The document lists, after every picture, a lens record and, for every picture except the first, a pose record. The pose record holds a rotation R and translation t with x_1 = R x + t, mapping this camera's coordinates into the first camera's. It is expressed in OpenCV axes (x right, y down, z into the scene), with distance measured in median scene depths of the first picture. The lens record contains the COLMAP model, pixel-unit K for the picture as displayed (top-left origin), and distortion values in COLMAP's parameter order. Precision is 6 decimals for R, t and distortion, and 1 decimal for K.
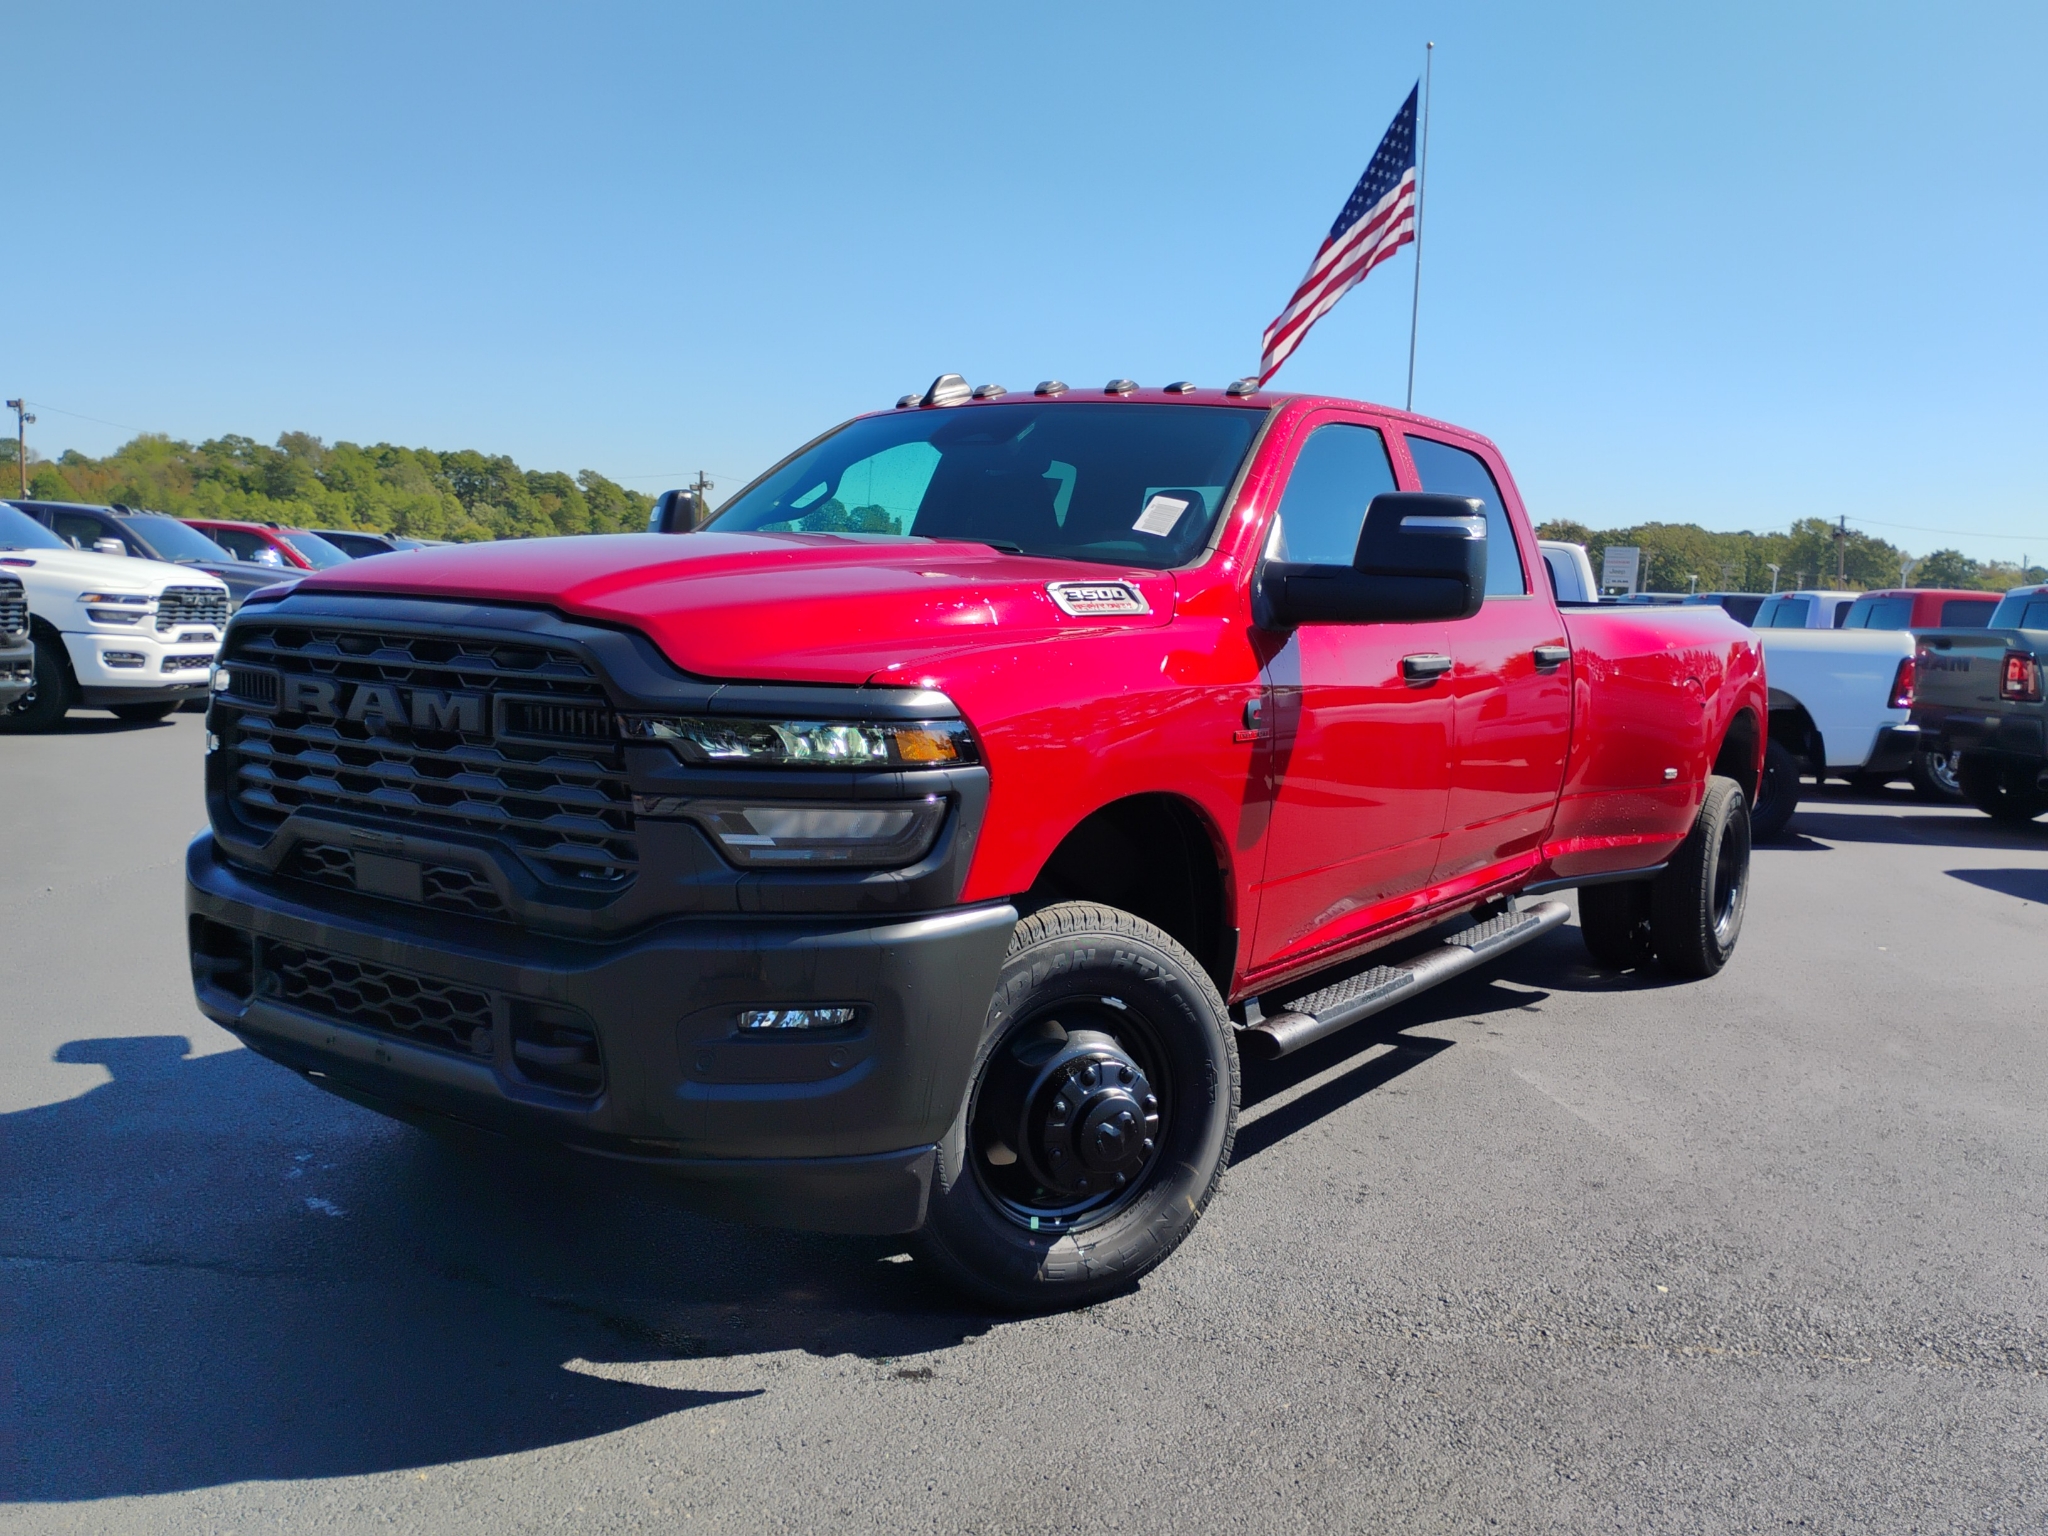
lens RADIAL K [[1693.3, 0, 980.8], [0, 1693.3, 791.4], [0, 0, 1]] dist [0.009544, -0.038864]
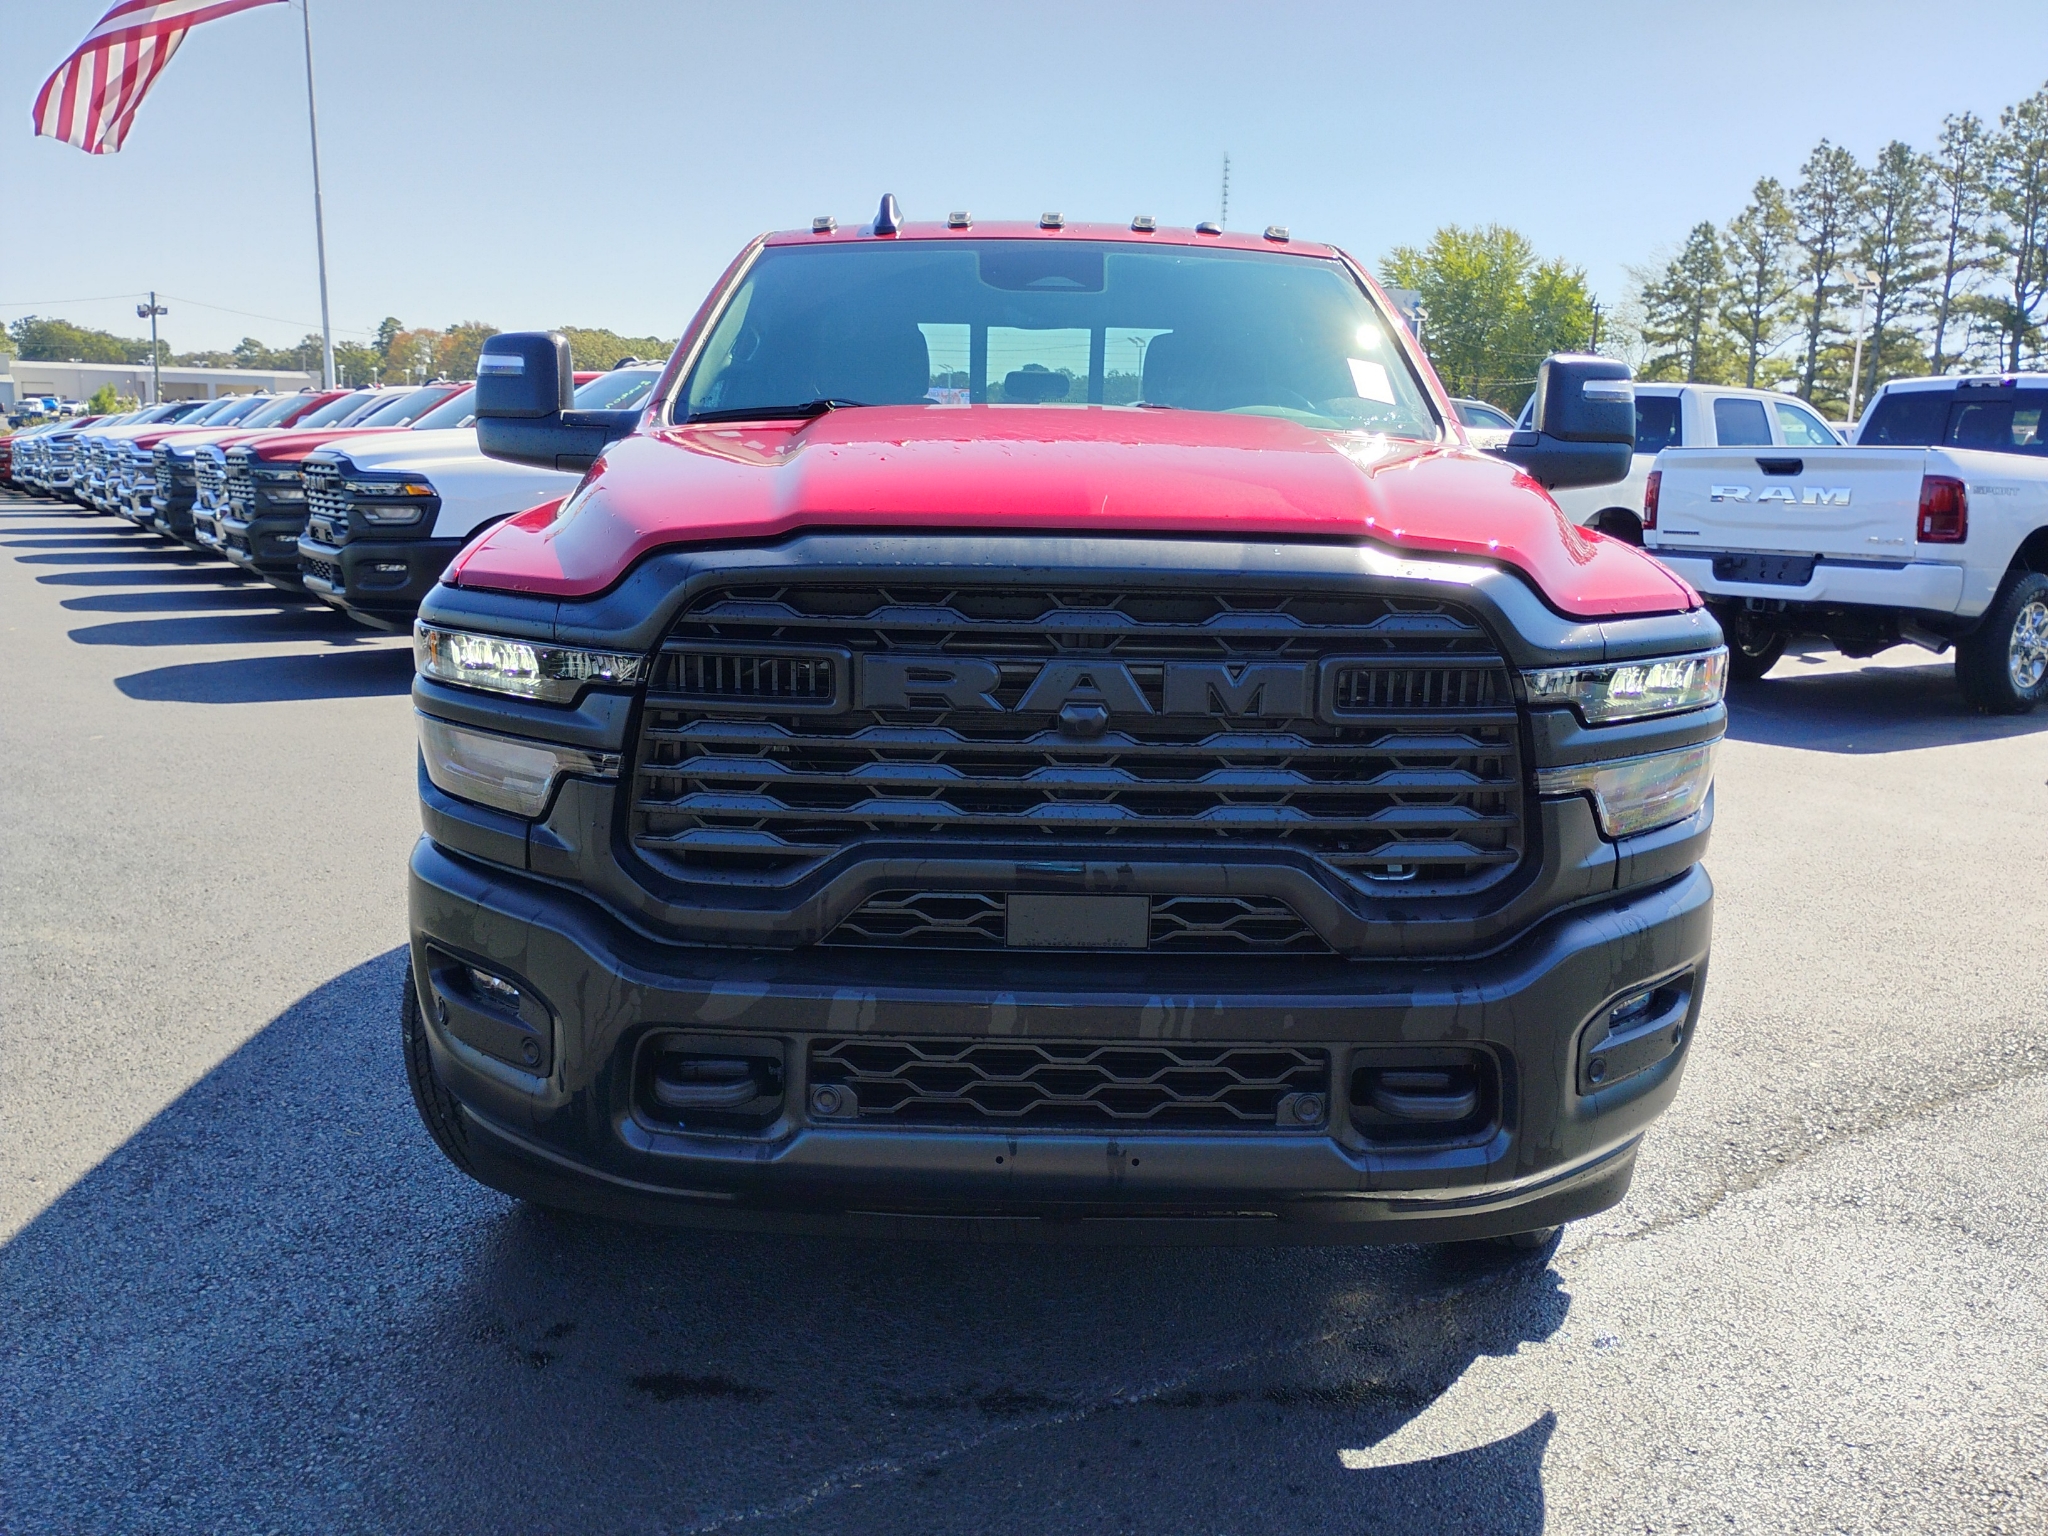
lens RADIAL K [[1653.1, 0, 1089.0], [0, 1653.1, 809.2], [0, 0, 1]] dist [0.000905, -0.030424]
pose [[0.849092, -0.143301, 0.508436, -0.713009], [0.087136, 0.987312, 0.132752, -0.092826], [-0.521009, -0.068416, 0.850805, 0.403395]]
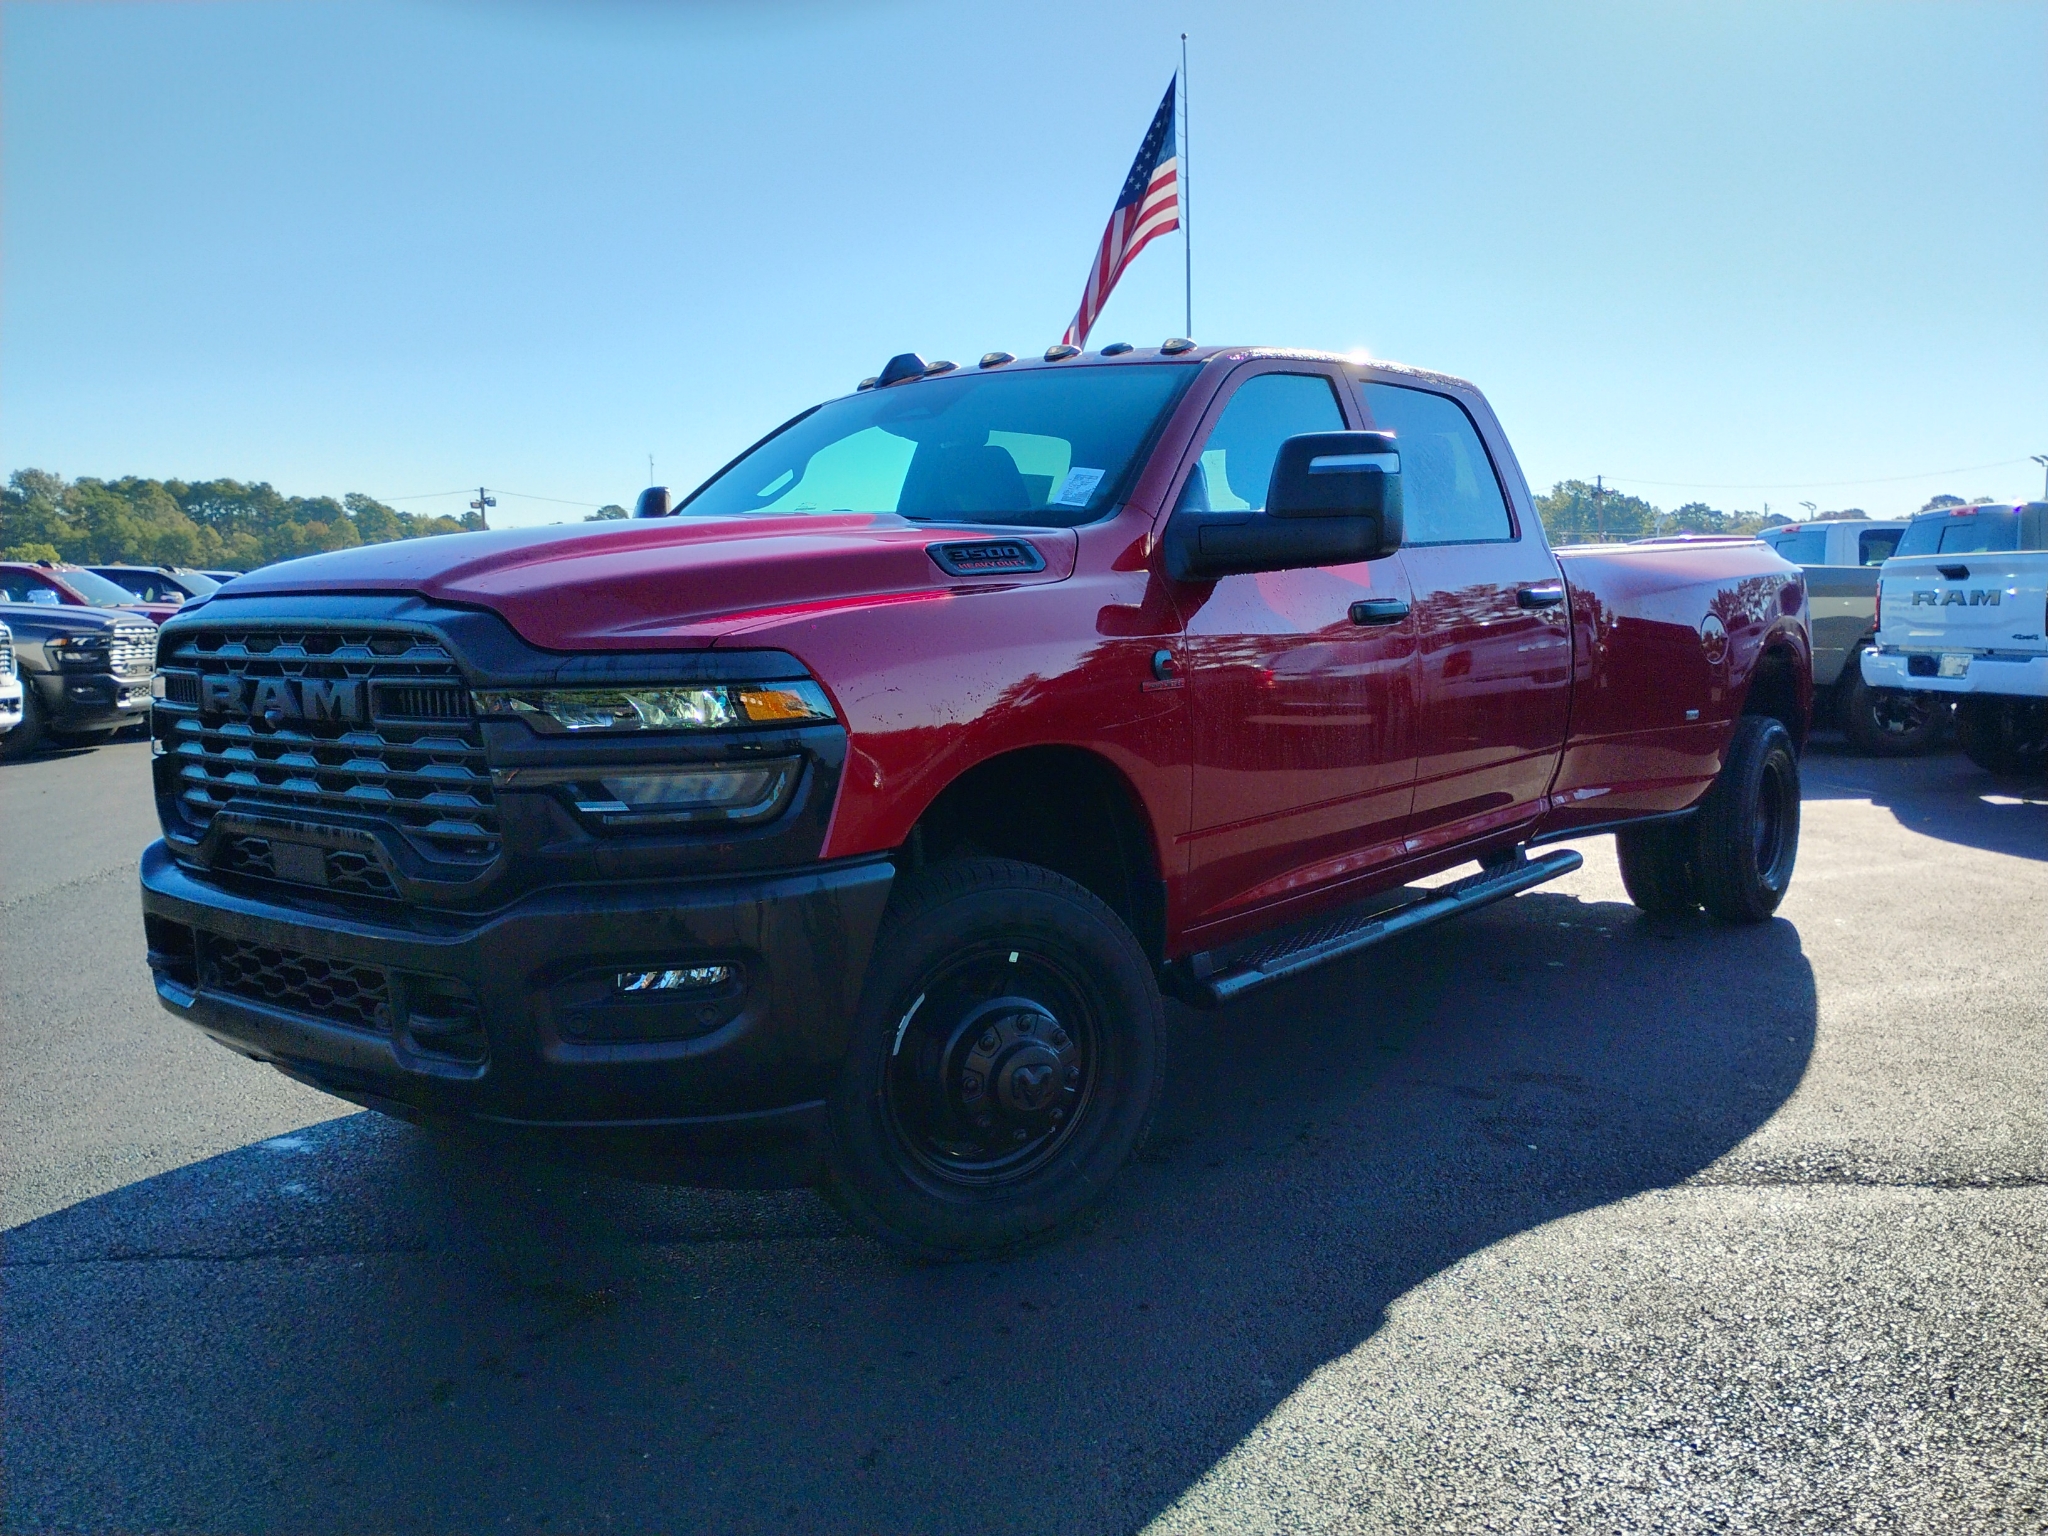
lens RADIAL K [[1664.9, 0, 1015.3], [0, 1664.9, 755.3], [0, 0, 1]] dist [0.088561, -0.118419]
pose [[0.995336, -0.054134, -0.079849, 0.177411], [0.052651, 0.998401, -0.020572, 0.029300], [0.080835, 0.016272, 0.996595, 0.003550]]
